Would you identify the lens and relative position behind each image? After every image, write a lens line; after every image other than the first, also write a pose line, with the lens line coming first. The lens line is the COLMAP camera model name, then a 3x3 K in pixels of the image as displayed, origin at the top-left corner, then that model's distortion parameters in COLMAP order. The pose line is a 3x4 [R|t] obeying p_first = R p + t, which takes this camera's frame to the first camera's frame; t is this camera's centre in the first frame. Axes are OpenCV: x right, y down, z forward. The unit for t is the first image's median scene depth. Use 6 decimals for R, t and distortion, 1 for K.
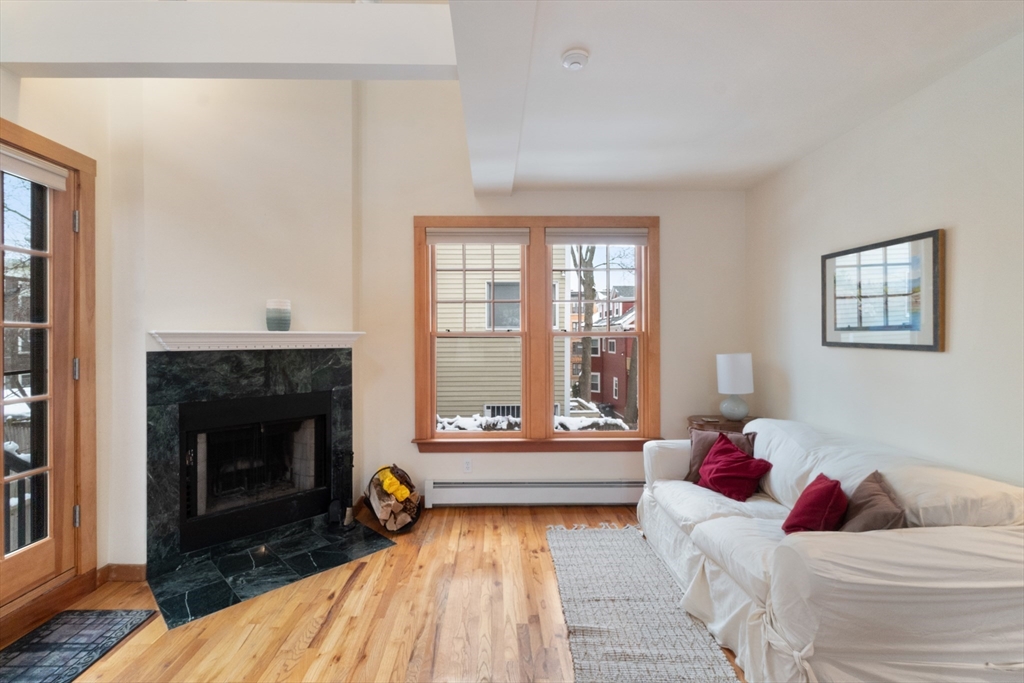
lens RADIAL K [[443.1, 0, 504.8], [0, 443.1, 339.6], [0, 0, 1]] dist [-0.015175, 0.004146]
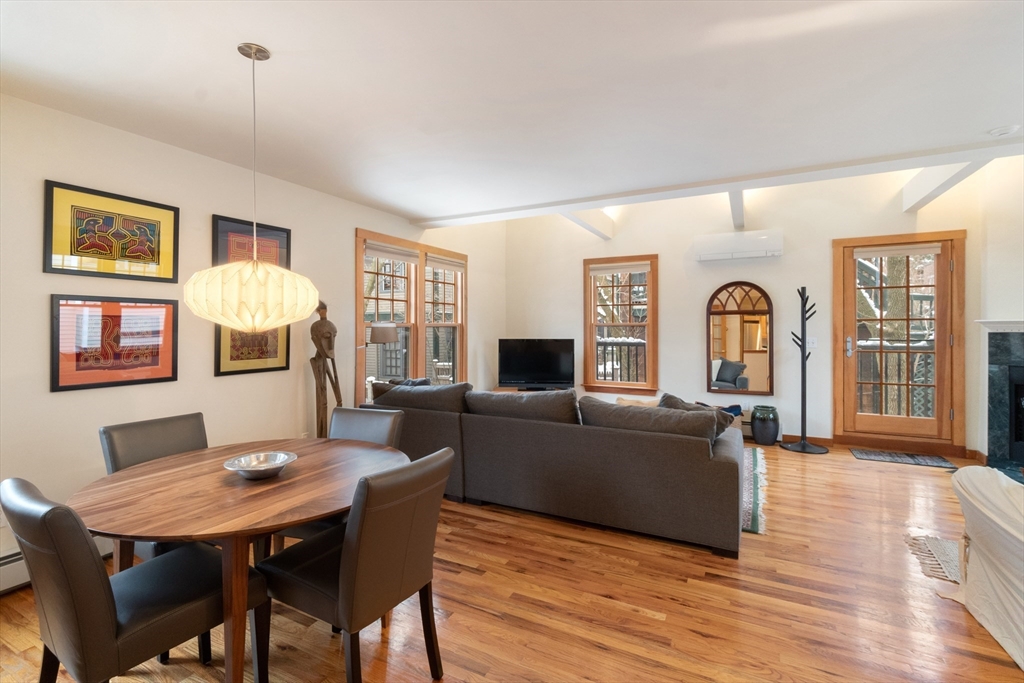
lens RADIAL K [[468.4, 0, 499.2], [0, 468.4, 327.7], [0, 0, 1]] dist [-0.001534, -0.000016]
pose [[-0.494560, 0.004238, -0.869133, 1.450890], [0.003236, 0.999990, 0.003034, -0.002055], [0.869138, -0.001312, -0.494568, 0.206701]]
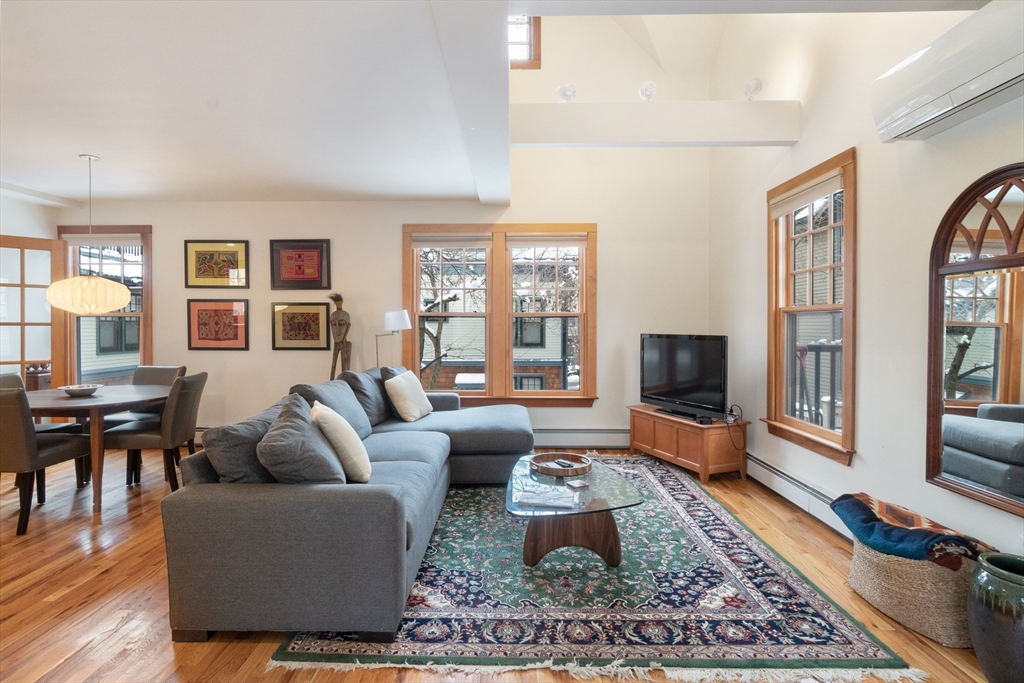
lens RADIAL K [[516.1, 0, 499.8], [0, 516.1, 330.9], [0, 0, 1]] dist [-0.002323, -0.000206]
pose [[-0.999054, 0.000295, 0.043494, -0.073892], [0.000775, 0.999939, 0.011017, 0.029626], [-0.043488, 0.011040, -0.998993, 0.842540]]
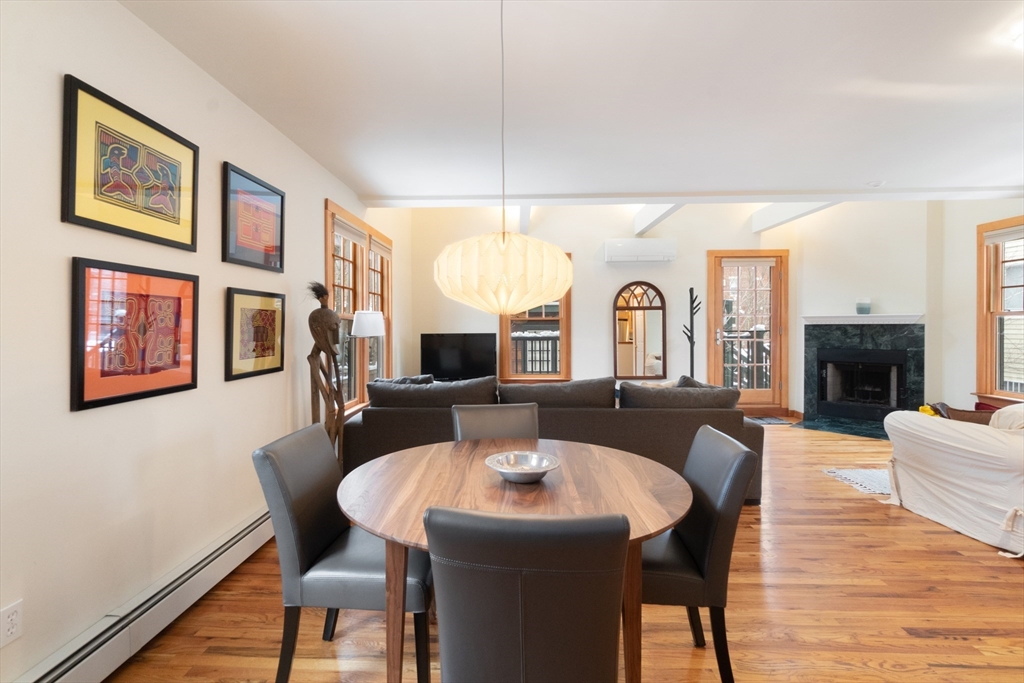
lens RADIAL K [[490.0, 0, 498.9], [0, 490.0, 329.4], [0, 0, 1]] dist [-0.002053, -0.000312]
pose [[-0.066509, 0.011489, -0.997720, 1.647195], [0.003496, 0.999930, 0.011281, 0.016005], [0.997780, -0.002738, -0.066544, -0.404189]]
